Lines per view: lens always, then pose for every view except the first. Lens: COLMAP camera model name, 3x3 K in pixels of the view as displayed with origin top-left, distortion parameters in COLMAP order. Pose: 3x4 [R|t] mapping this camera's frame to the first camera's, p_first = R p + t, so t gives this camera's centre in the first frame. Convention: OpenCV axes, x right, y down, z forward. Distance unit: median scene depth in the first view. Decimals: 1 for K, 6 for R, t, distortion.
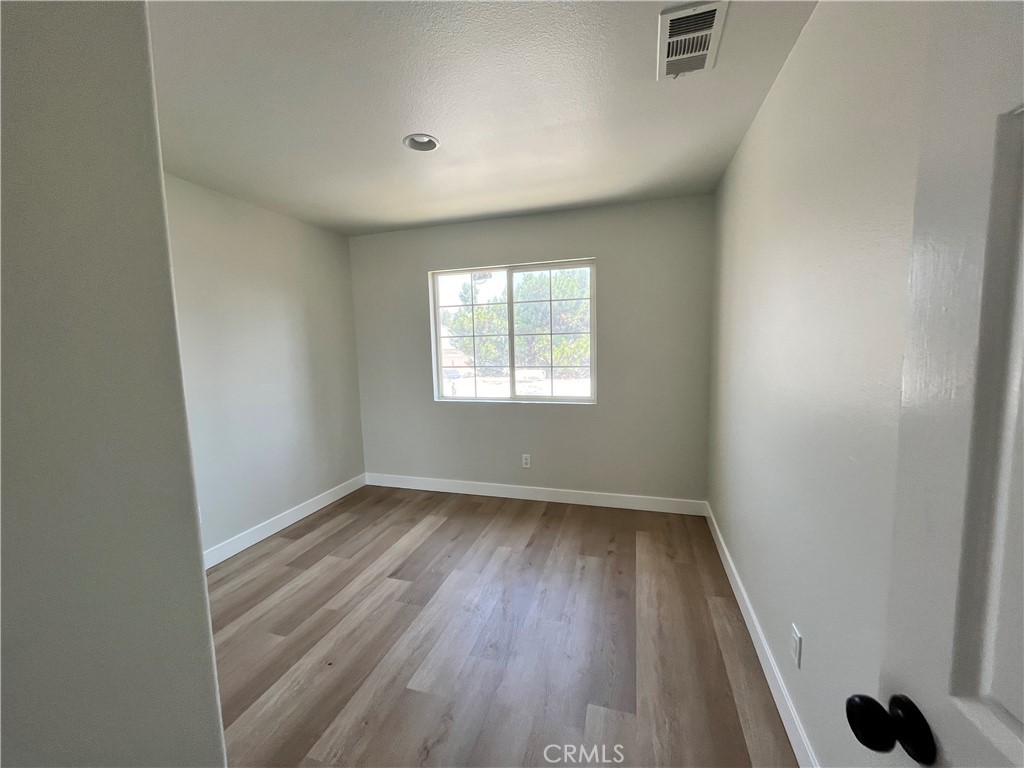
lens RADIAL K [[415.4, 0, 508.7], [0, 415.4, 383.0], [0, 0, 1]] dist [0.003986, 0.000222]
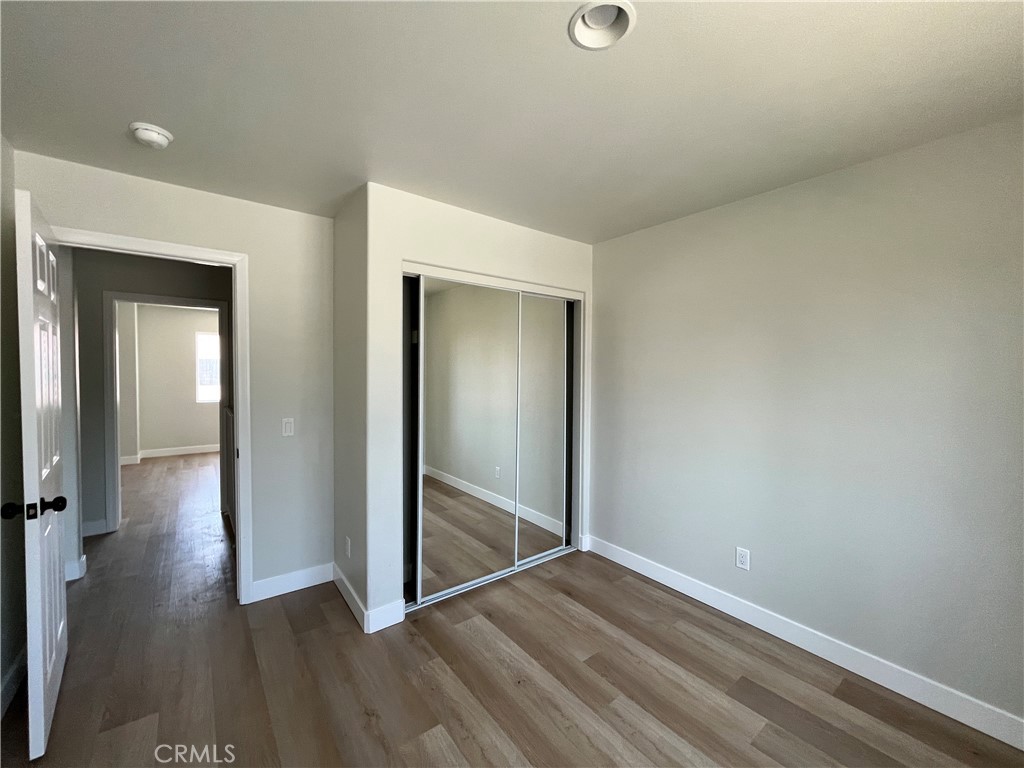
lens RADIAL K [[415.4, 0, 510.9], [0, 415.4, 382.7], [0, 0, 1]] dist [0.003986, 0.000222]
pose [[-0.578037, 0.045567, -0.814737, 0.333240], [-0.074155, 0.991375, 0.108058, -0.148341], [0.812634, 0.122879, -0.569672, 1.253077]]
